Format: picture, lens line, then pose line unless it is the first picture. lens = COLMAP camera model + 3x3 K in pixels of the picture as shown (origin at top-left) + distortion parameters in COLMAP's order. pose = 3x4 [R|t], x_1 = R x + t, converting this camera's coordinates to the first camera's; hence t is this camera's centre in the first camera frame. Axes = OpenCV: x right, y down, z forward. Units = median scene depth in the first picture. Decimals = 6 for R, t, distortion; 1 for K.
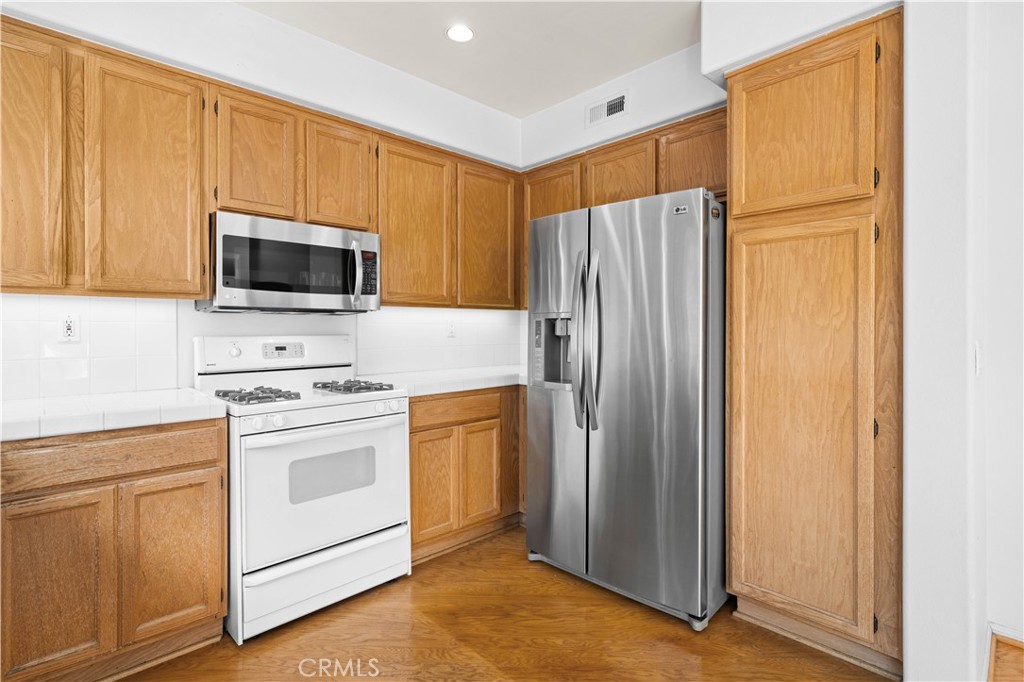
lens RADIAL K [[494.9, 0, 497.9], [0, 494.9, 328.7], [0, 0, 1]] dist [0.000248, 0.000360]
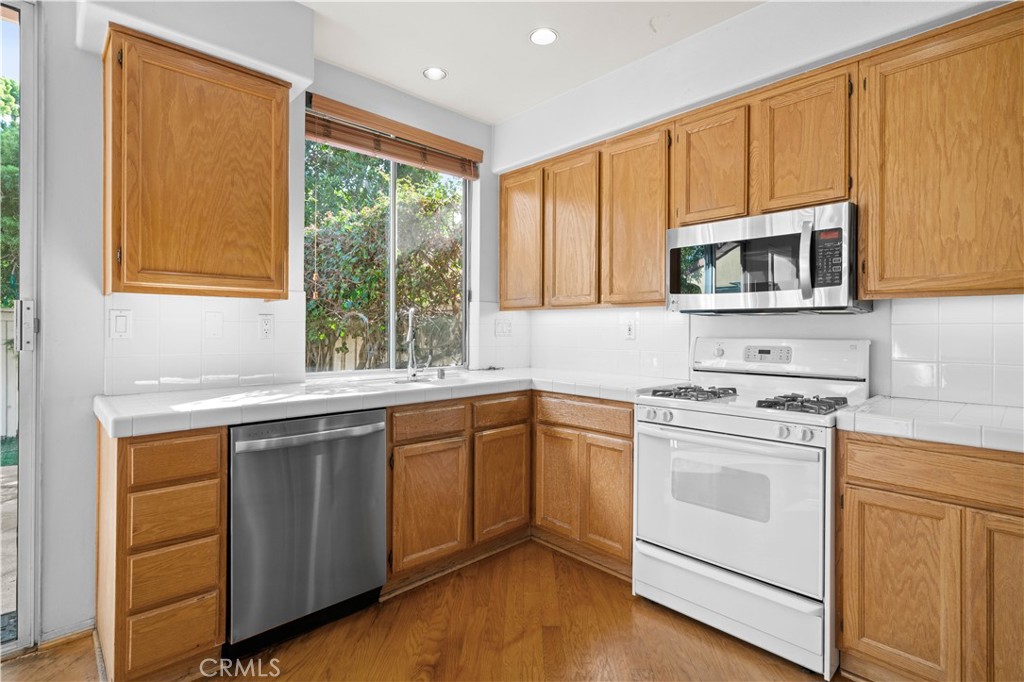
lens RADIAL K [[494.9, 0, 497.9], [0, 494.9, 328.7], [0, 0, 1]] dist [0.000248, 0.000360]
pose [[-0.003907, -0.001213, -0.999992, 0.563940], [-0.008728, 0.999961, -0.001178, 0.001599], [0.999954, 0.008724, -0.003918, 0.563962]]
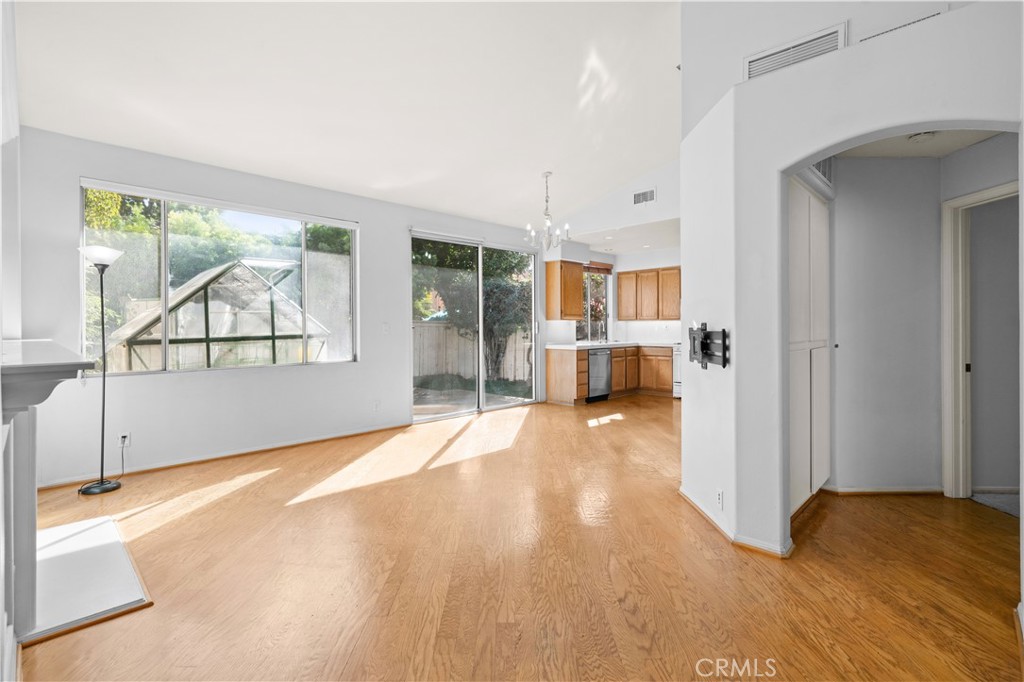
lens RADIAL K [[474.4, 0, 489.7], [0, 474.4, 324.6], [0, 0, 1]] dist [0.000111, 0.000057]
pose [[0.014741, 0.000272, -0.999891, 3.170569], [-0.001543, 0.999999, 0.000249, -0.019445], [0.999890, 0.001539, 0.014741, -0.622166]]
